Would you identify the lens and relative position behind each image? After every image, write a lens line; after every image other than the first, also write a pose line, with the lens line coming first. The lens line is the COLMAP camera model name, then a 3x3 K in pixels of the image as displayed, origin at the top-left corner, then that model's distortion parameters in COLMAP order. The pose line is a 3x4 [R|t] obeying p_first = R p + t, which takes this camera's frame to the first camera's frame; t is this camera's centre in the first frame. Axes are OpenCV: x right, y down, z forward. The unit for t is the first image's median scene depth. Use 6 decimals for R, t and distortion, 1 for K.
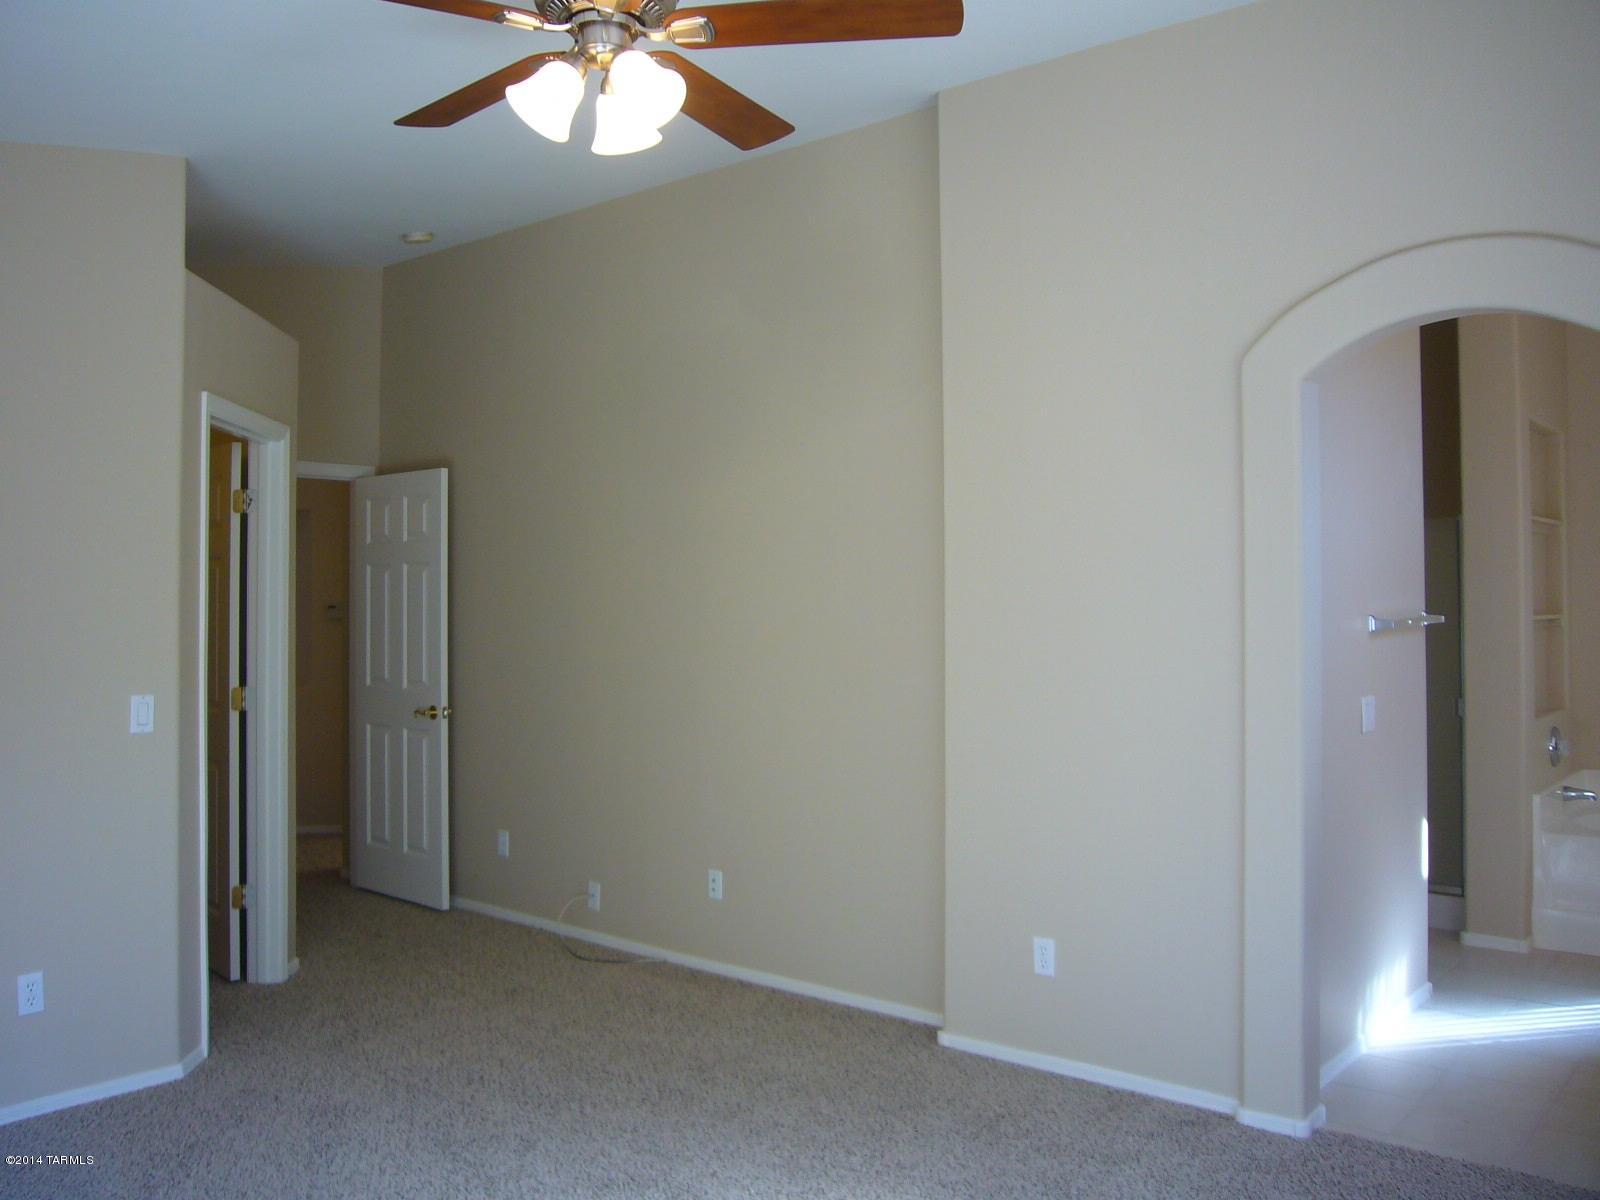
lens RADIAL K [[1325.4, 0, 805.7], [0, 1325.4, 596.5], [0, 0, 1]] dist [-0.112947, 0.092631]
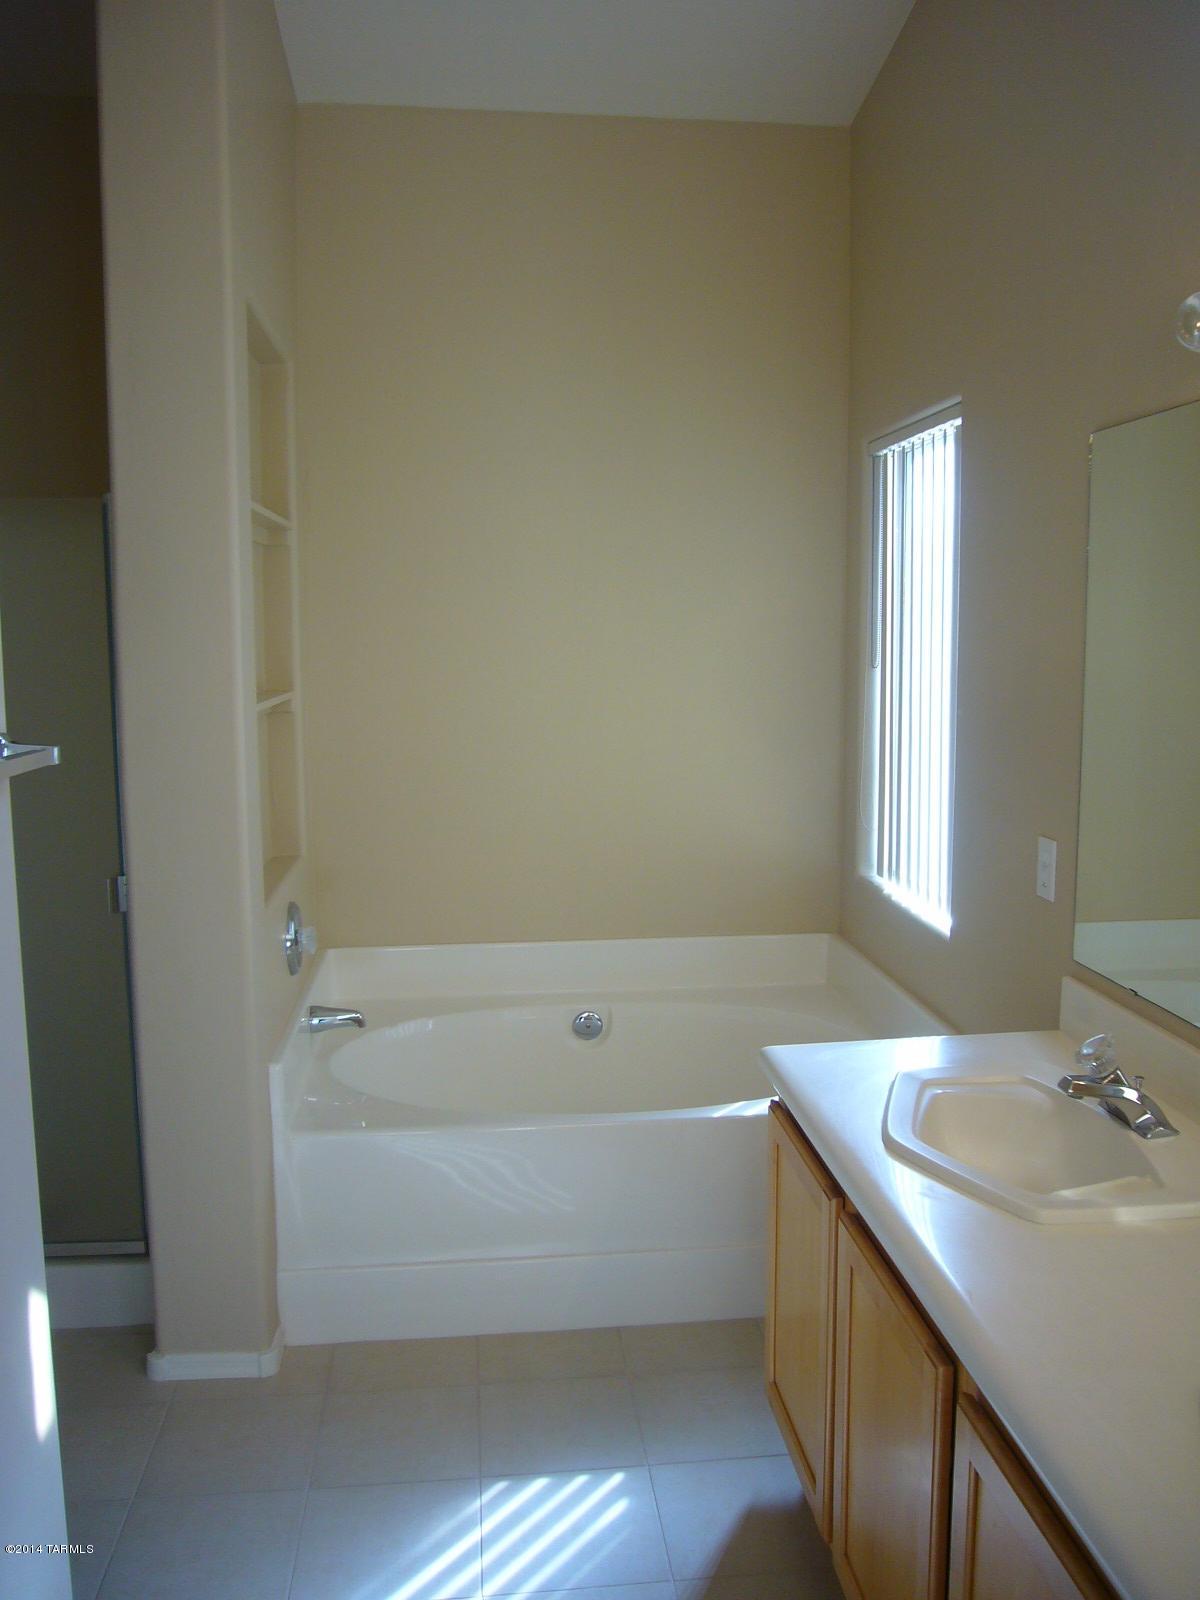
lens RADIAL K [[1325.4, 0, 605.0], [0, 1325.4, 798.7], [0, 0, 1]] dist [-0.112947, 0.092631]
pose [[0.688065, -0.083923, 0.720780, 0.279899], [-0.011536, 0.991899, 0.126503, -0.014109], [-0.725558, -0.095357, 0.681523, 0.537765]]
